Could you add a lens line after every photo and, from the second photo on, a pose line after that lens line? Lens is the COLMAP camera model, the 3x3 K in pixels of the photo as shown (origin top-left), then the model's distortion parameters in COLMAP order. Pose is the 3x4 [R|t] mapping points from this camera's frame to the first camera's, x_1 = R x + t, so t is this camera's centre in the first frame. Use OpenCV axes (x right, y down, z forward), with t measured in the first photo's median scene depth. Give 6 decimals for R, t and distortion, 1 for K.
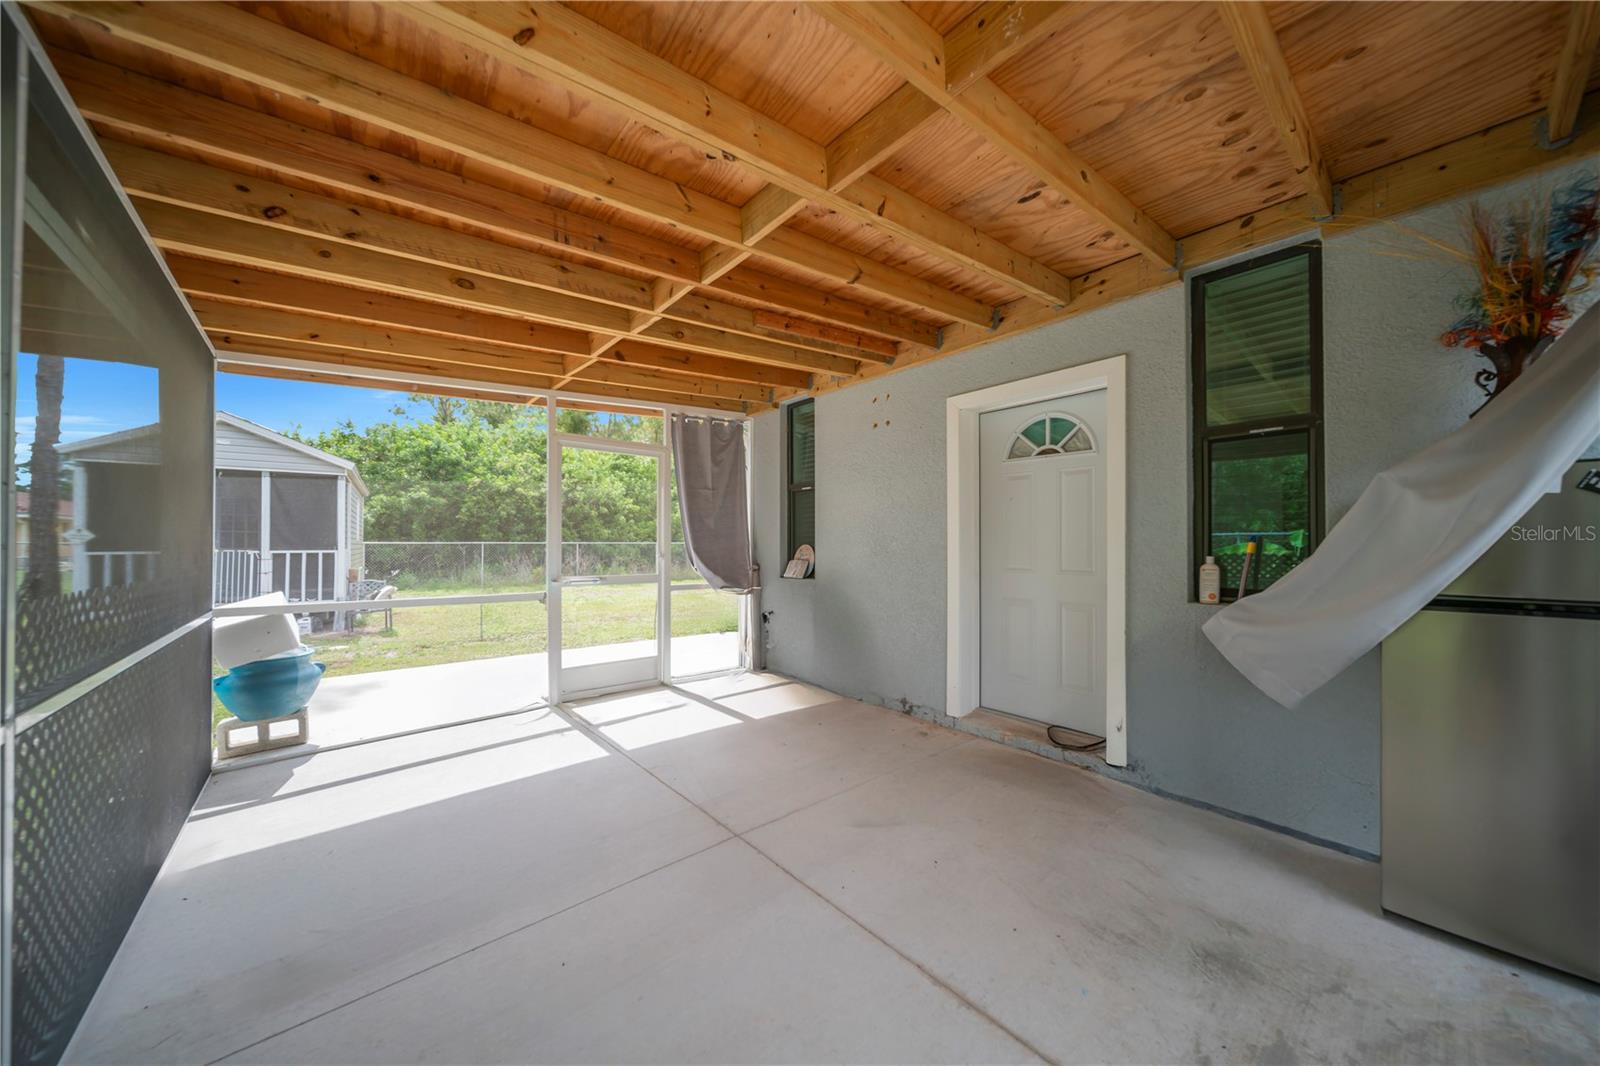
lens RADIAL K [[558.0, 0, 799.3], [0, 558.0, 539.0], [0, 0, 1]] dist [0.000143, -0.000021]
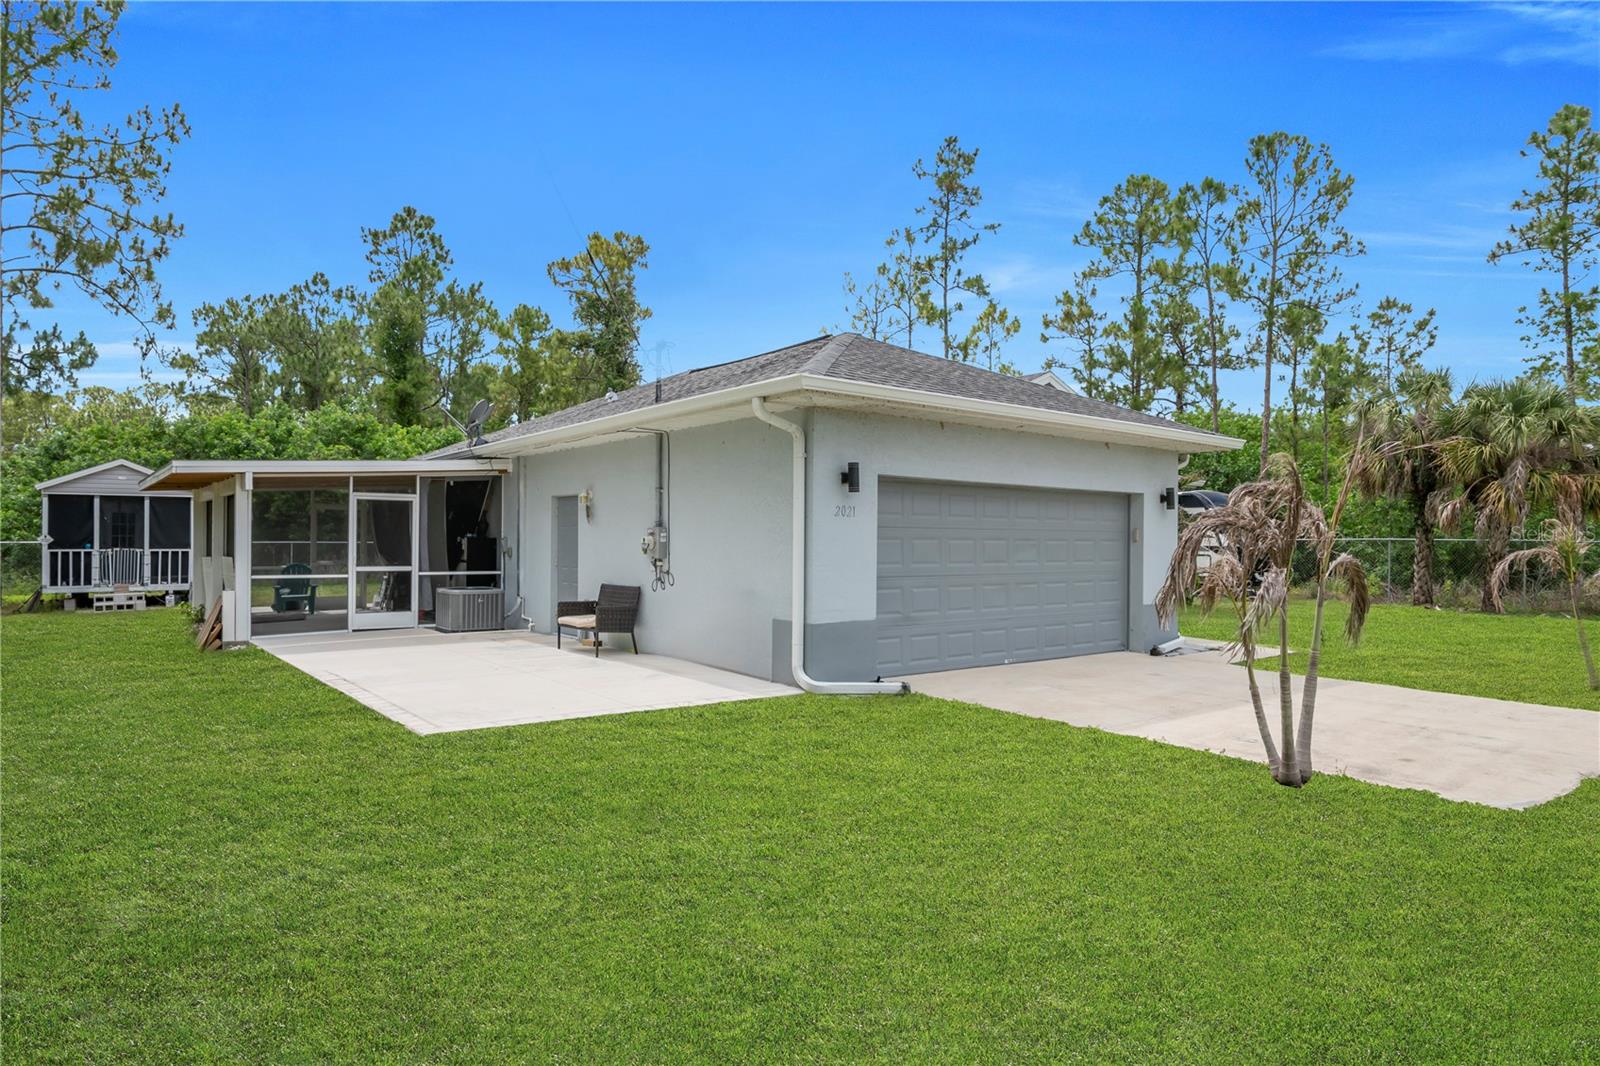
lens RADIAL K [[949.5, 0, 815.8], [0, 949.5, 532.2], [0, 0, 1]] dist [-0.001002, 0.001217]
pose [[0.999909, 0.005943, -0.012094, 0.823565], [-0.005881, 0.999969, 0.005210, -0.046586], [0.012125, -0.005138, 0.999913, -1.447316]]
